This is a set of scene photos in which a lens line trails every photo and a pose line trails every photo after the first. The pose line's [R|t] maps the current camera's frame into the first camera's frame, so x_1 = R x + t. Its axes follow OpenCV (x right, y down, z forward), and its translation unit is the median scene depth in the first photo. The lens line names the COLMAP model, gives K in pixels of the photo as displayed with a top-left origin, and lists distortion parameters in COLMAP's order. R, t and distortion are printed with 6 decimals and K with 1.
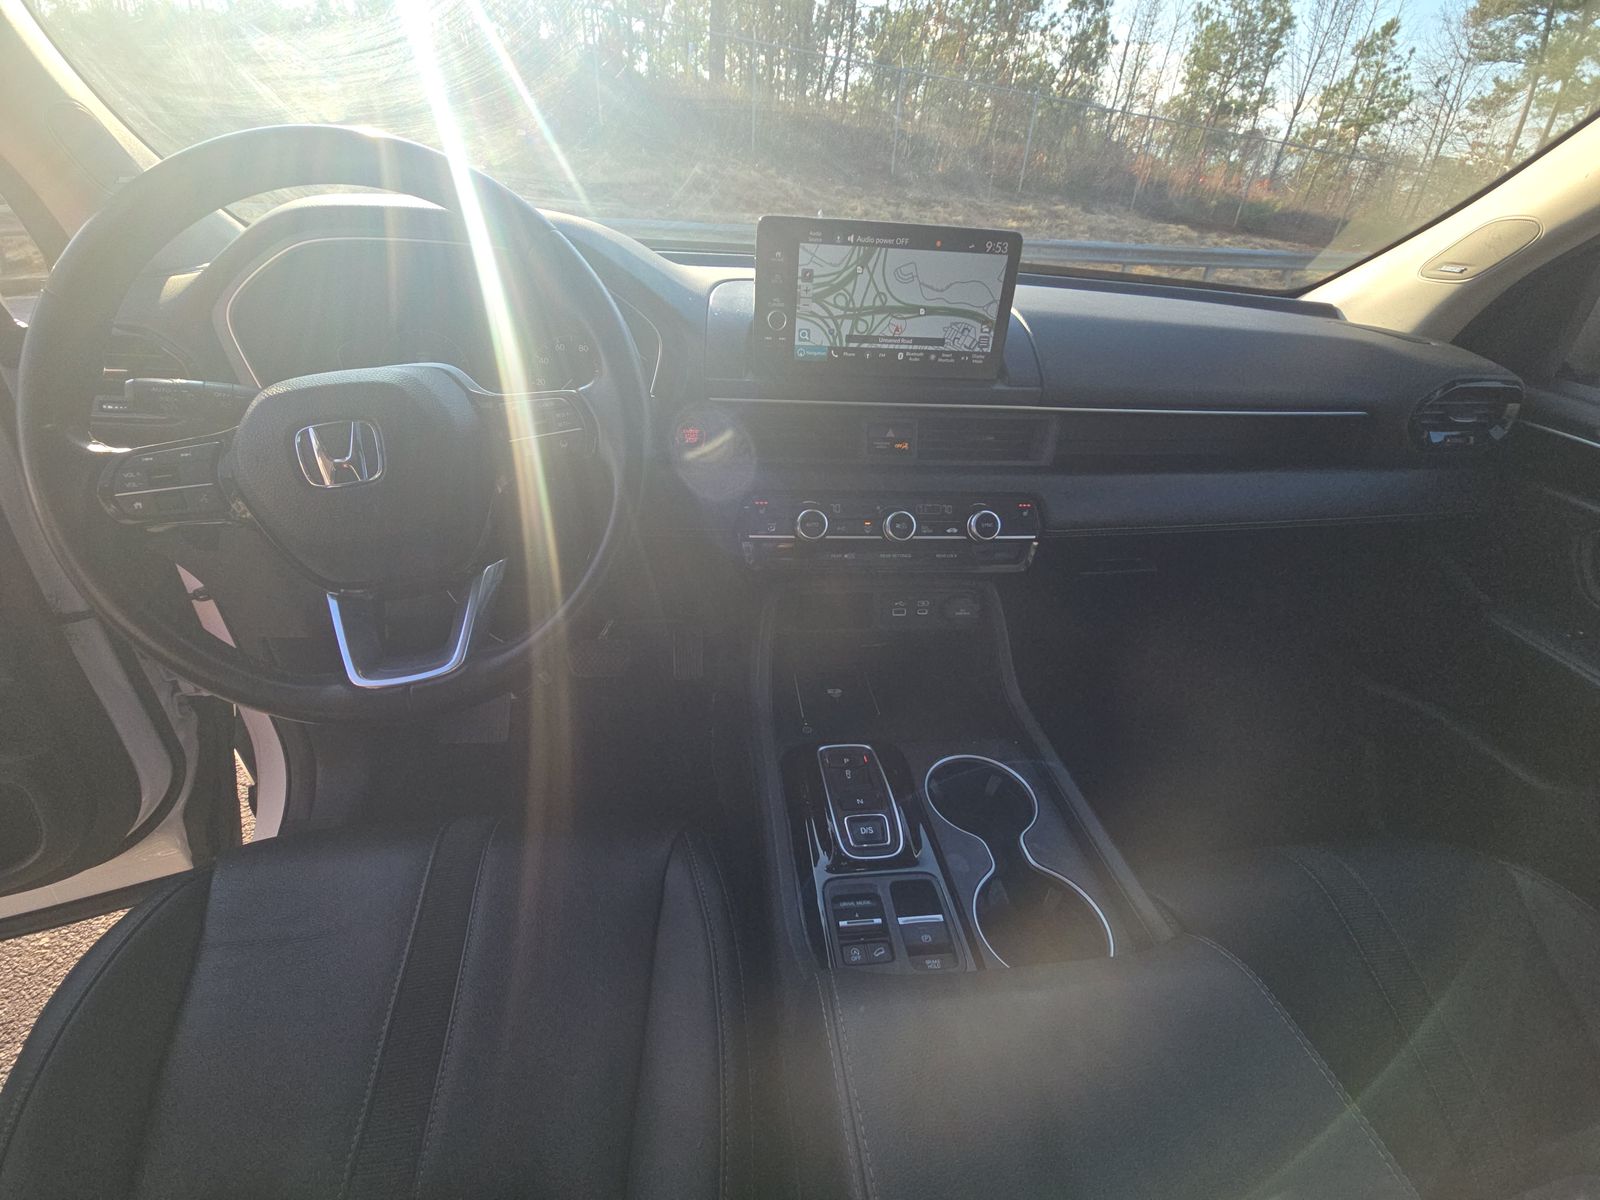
lens RADIAL K [[636.0, 0, 806.2], [0, 636.0, 593.5], [0, 0, 1]] dist [0.004587, 0.000306]
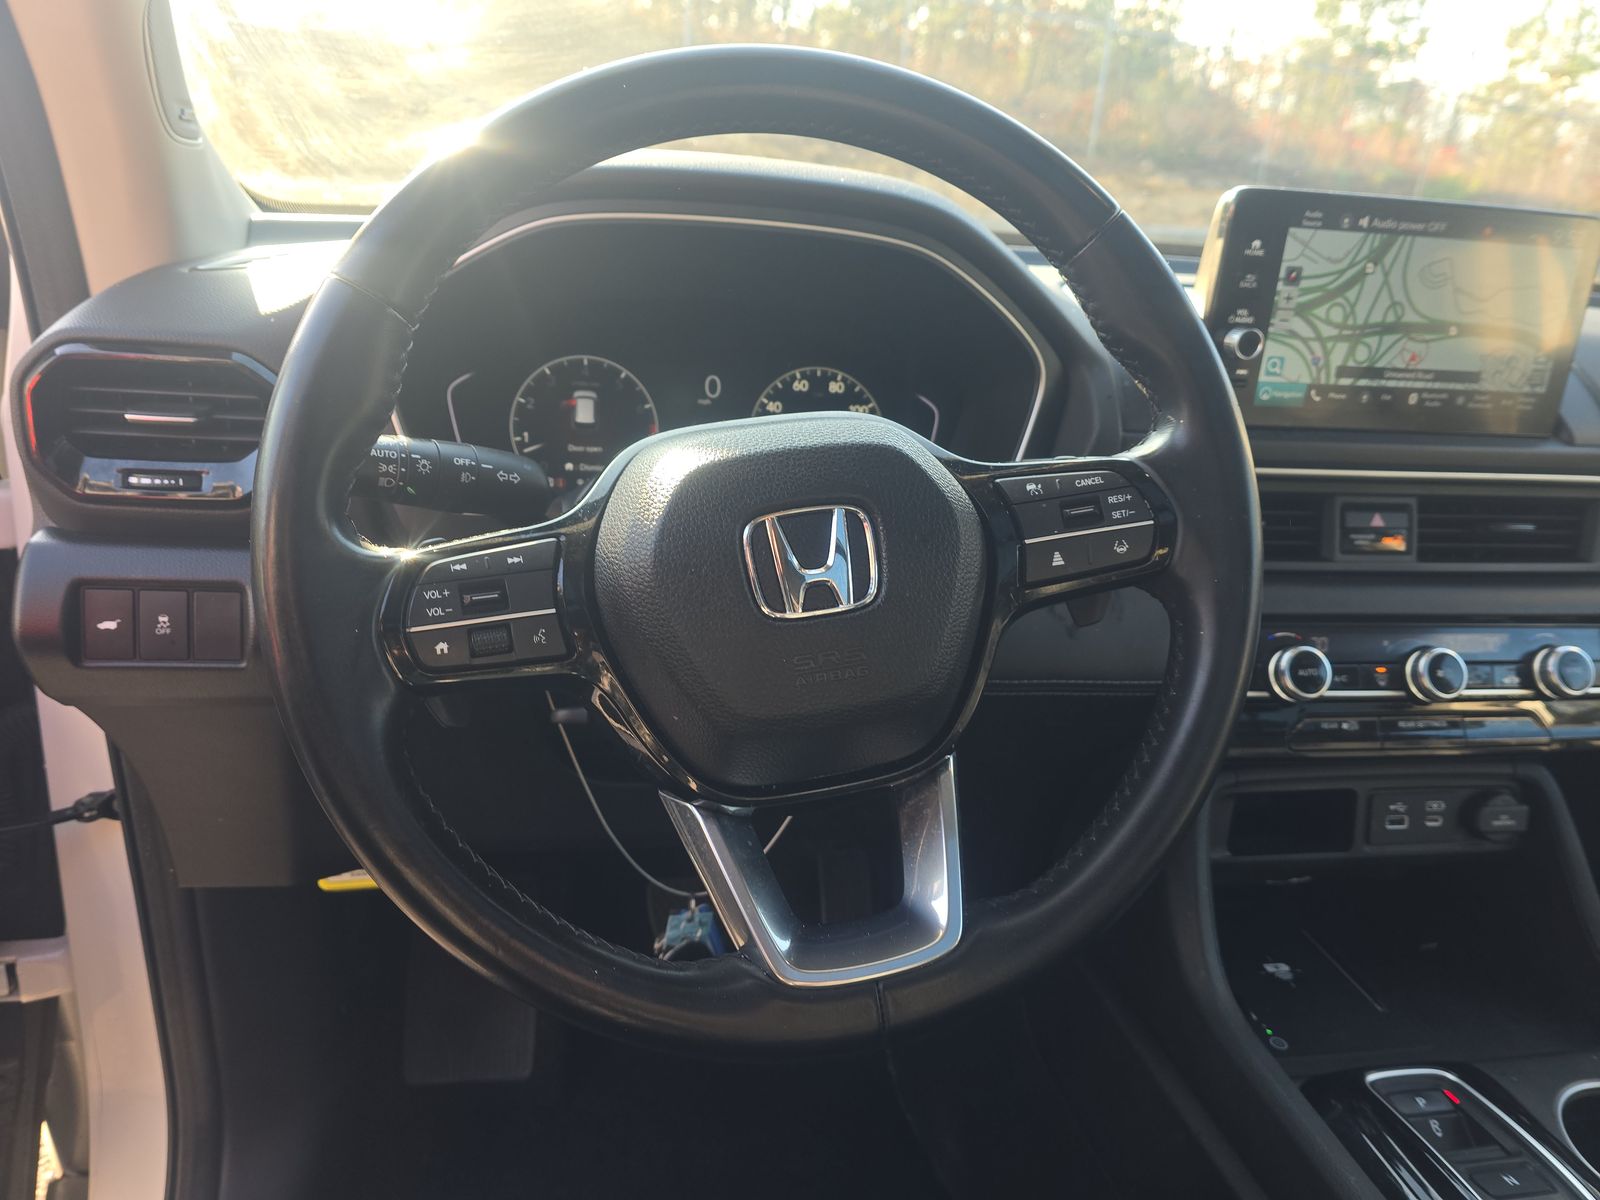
lens RADIAL K [[1086.6, 0, 796.3], [0, 1086.6, 602.1], [0, 0, 1]] dist [0.012935, -0.006661]
pose [[0.998929, -0.005689, 0.045928, -0.517785], [0.013506, 0.985050, -0.171739, -0.005676], [-0.044264, 0.172175, 0.984071, 0.020903]]
